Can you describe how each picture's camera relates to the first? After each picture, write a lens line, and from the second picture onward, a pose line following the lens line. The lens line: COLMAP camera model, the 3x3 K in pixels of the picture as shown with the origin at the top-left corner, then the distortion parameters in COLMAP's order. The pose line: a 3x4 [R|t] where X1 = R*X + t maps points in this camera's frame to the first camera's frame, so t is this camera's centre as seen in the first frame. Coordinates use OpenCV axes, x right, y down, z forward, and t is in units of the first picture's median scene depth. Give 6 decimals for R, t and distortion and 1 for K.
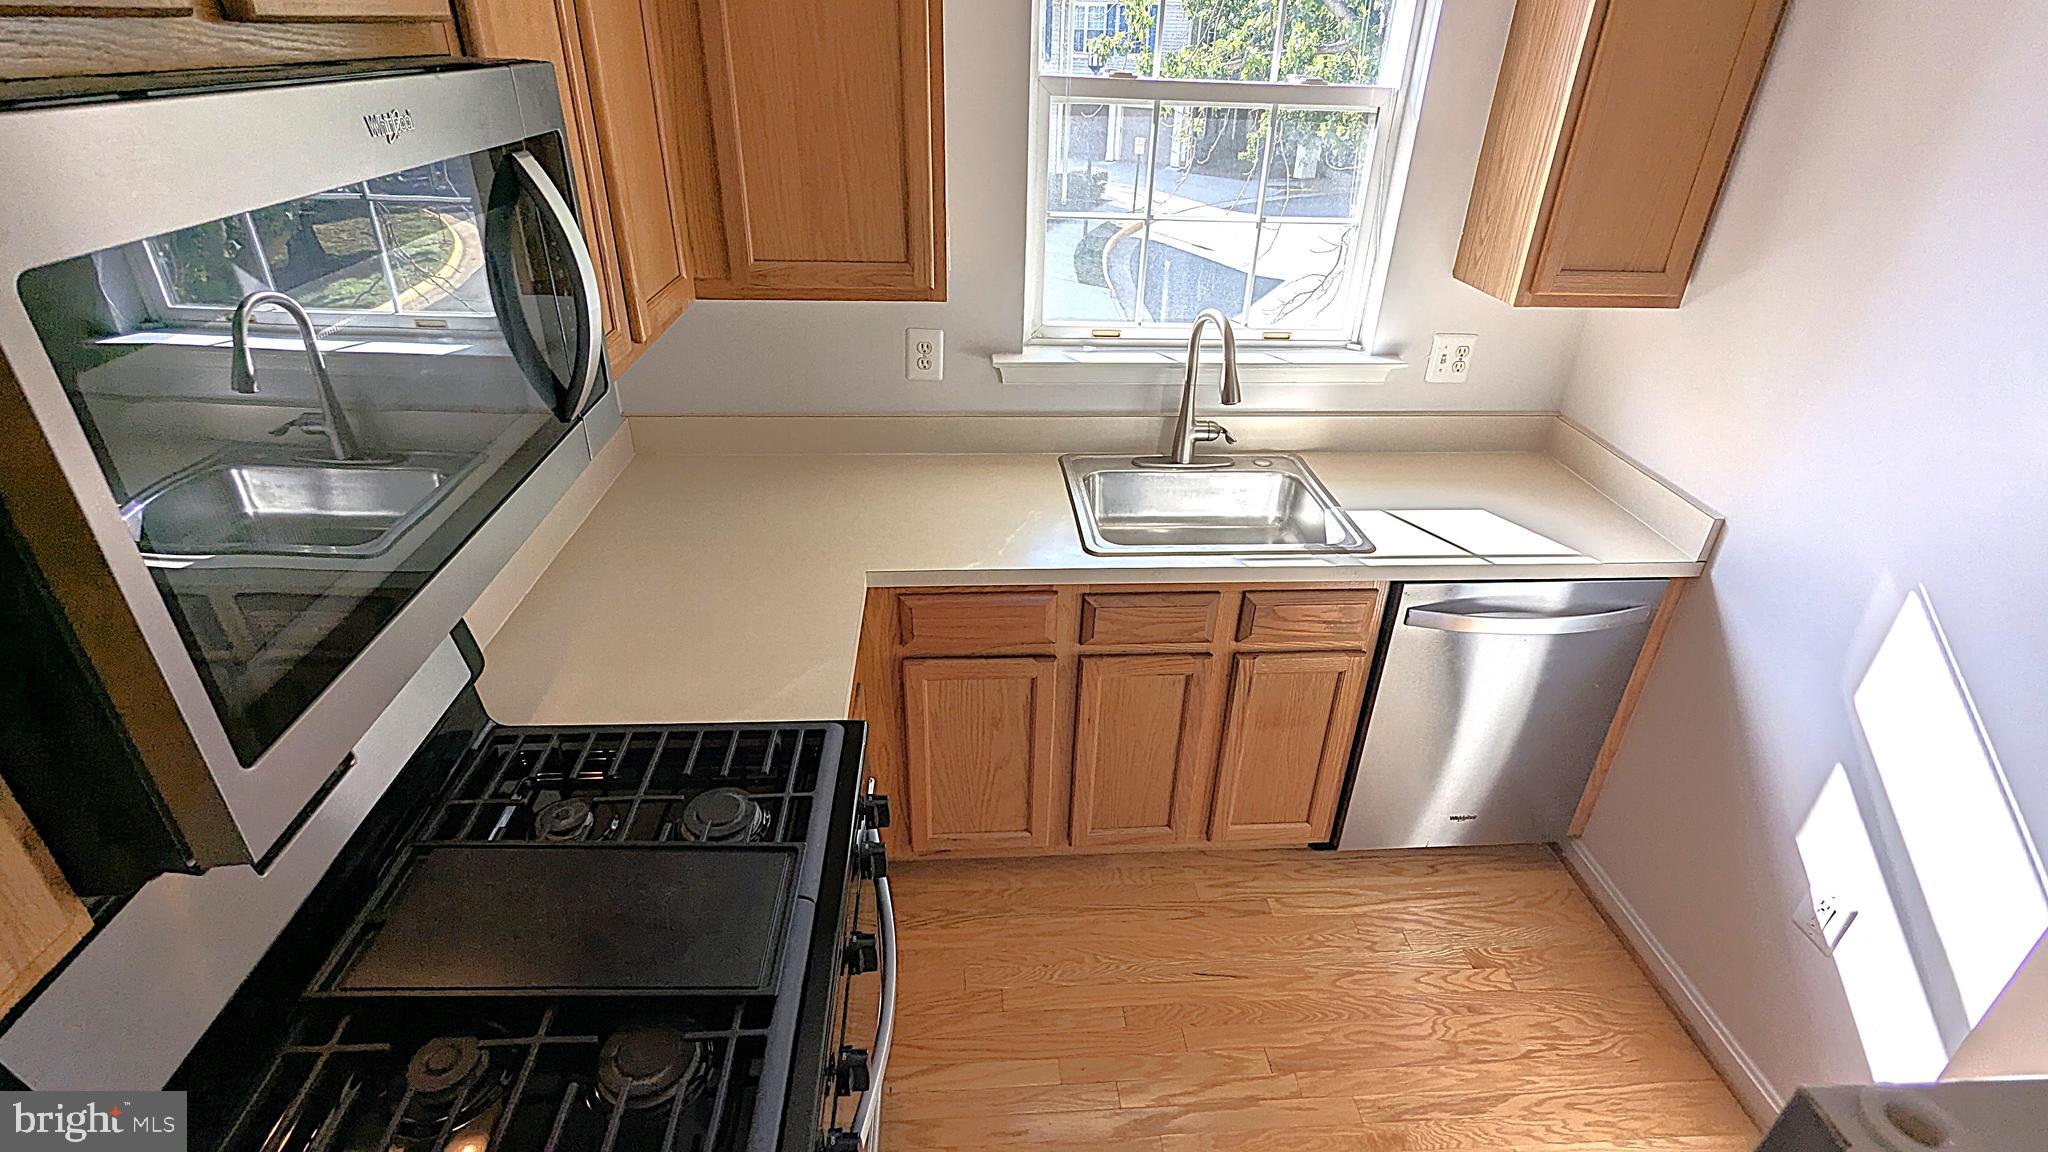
lens RADIAL K [[980.4, 0, 1031.8], [0, 980.4, 577.3], [0, 0, 1]] dist [0.012180, 0.000045]
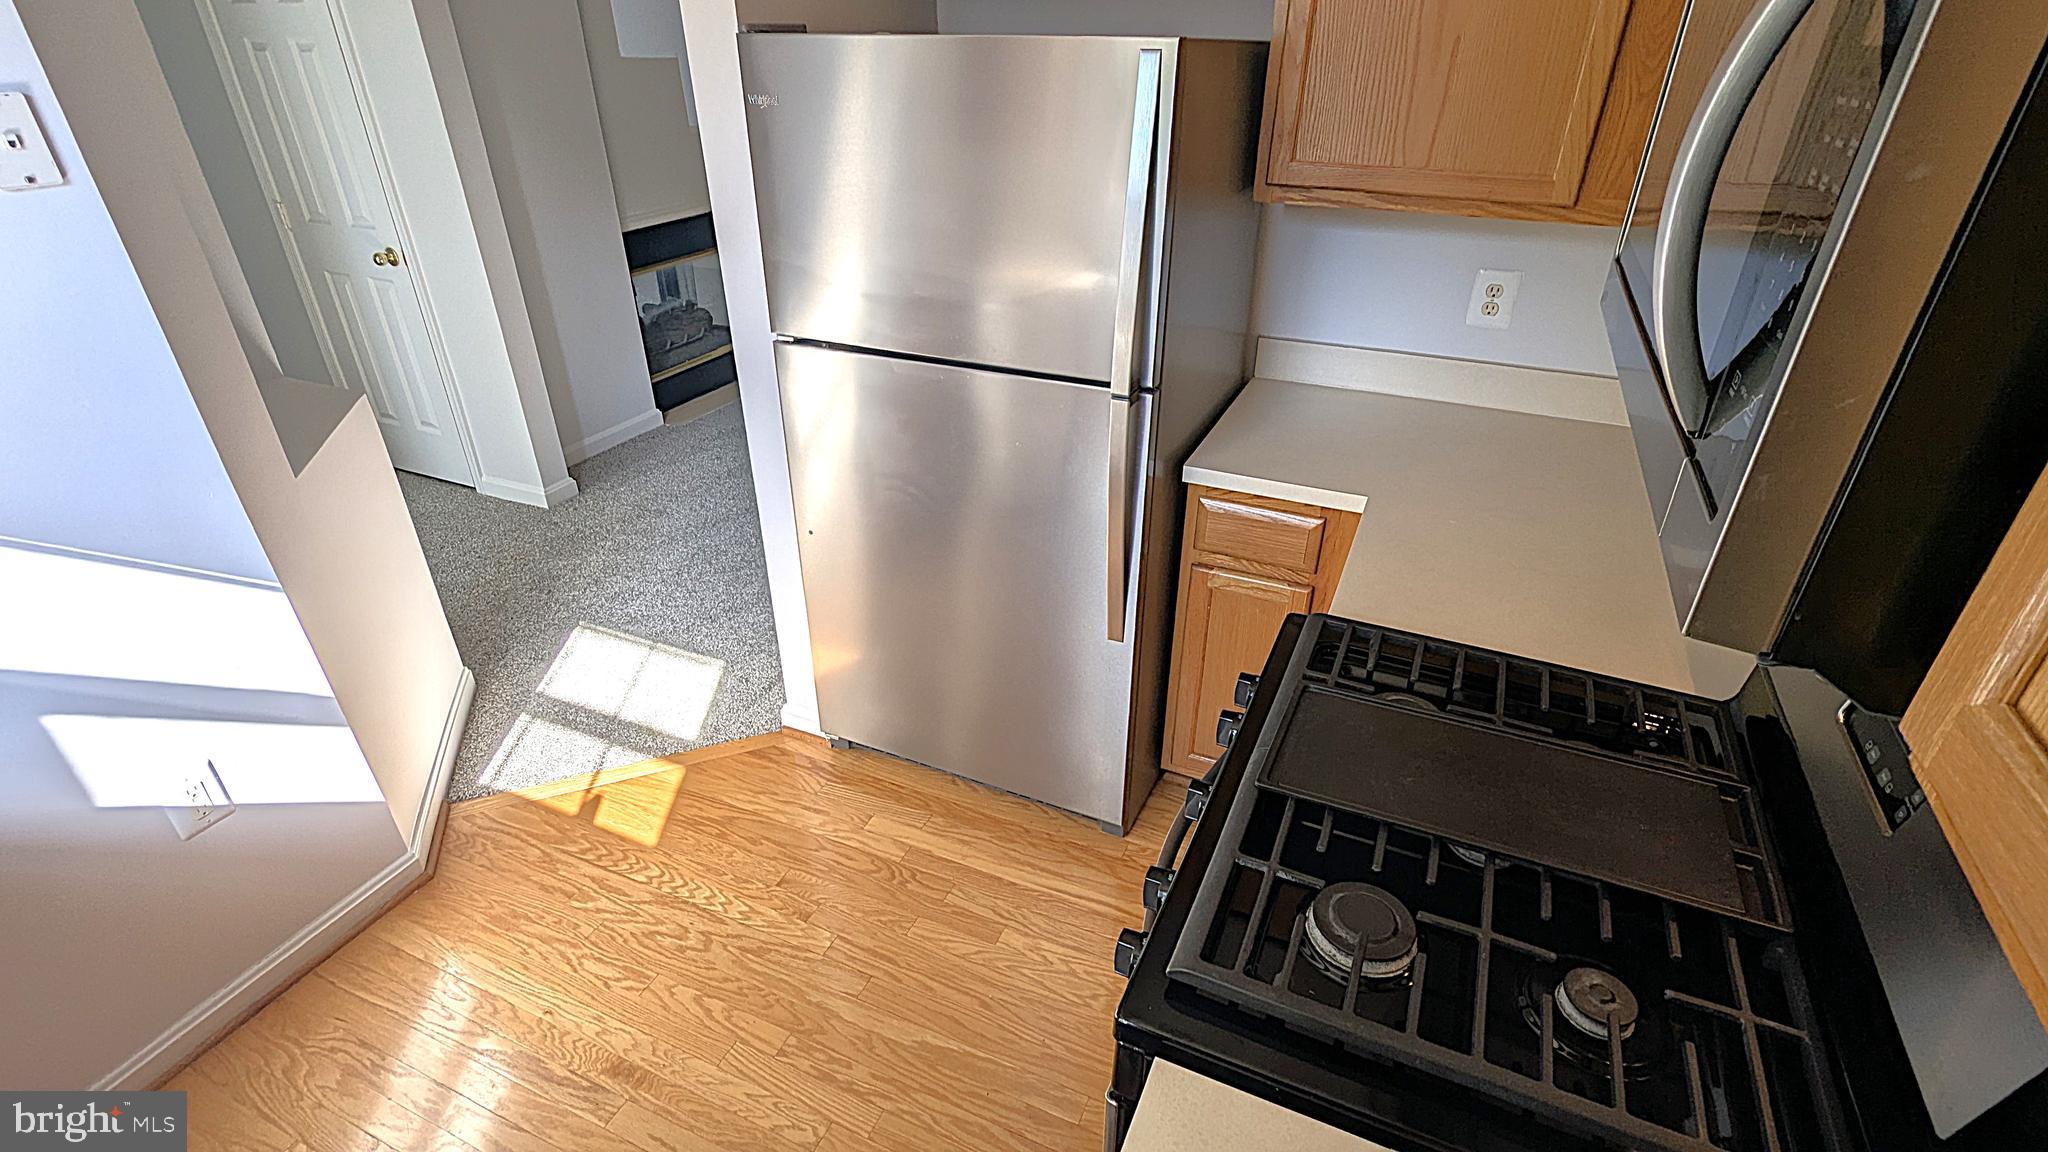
lens RADIAL K [[980.4, 0, 1031.8], [0, 980.4, 577.3], [0, 0, 1]] dist [0.012180, 0.000045]
pose [[-0.884367, -0.253727, 0.391814, -0.239404], [0.210564, 0.532289, 0.819958, -0.388624], [-0.416604, 0.807645, -0.417313, 0.881946]]
